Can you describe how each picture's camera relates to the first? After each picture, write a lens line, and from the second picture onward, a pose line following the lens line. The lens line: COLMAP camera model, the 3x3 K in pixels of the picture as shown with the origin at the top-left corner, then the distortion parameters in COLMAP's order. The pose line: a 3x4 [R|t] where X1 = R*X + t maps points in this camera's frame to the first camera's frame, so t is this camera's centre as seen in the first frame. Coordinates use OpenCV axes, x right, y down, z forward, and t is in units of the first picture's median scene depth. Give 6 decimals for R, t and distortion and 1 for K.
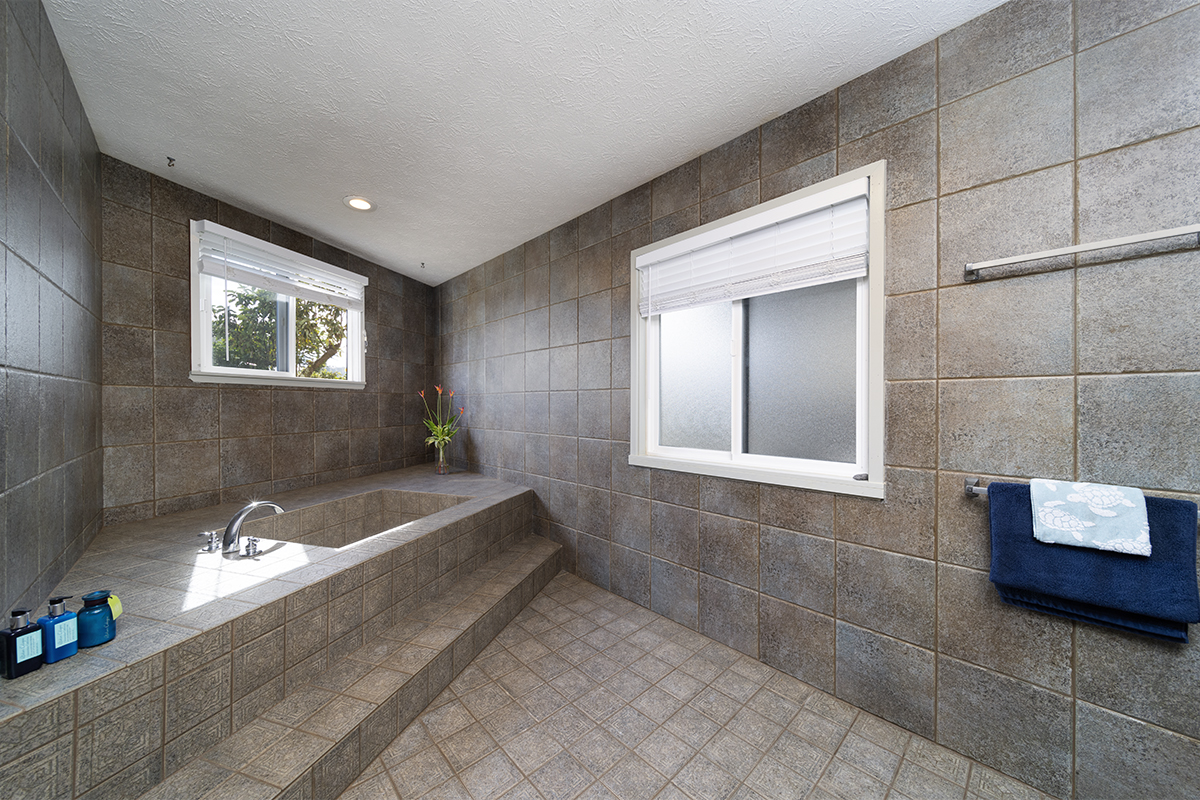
lens RADIAL K [[420.6, 0, 600.3], [0, 420.6, 402.9], [0, 0, 1]] dist [-0.000933, -0.000152]
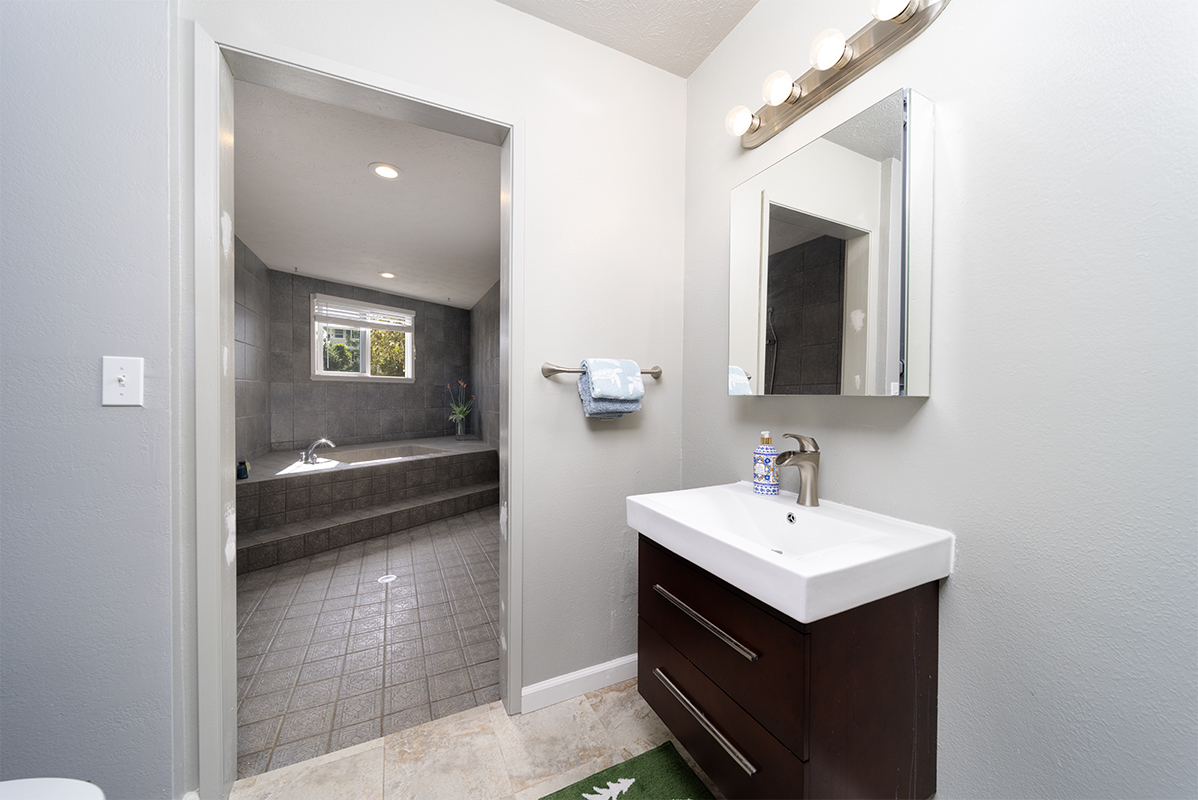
lens RADIAL K [[419.9, 0, 598.6], [0, 419.9, 397.6], [0, 0, 1]] dist [-0.000933, -0.000152]
pose [[0.954184, 0.006606, -0.299147, 0.722876], [-0.003763, 0.999942, 0.010079, 0.003652], [0.299196, -0.008492, 0.954154, -0.359762]]
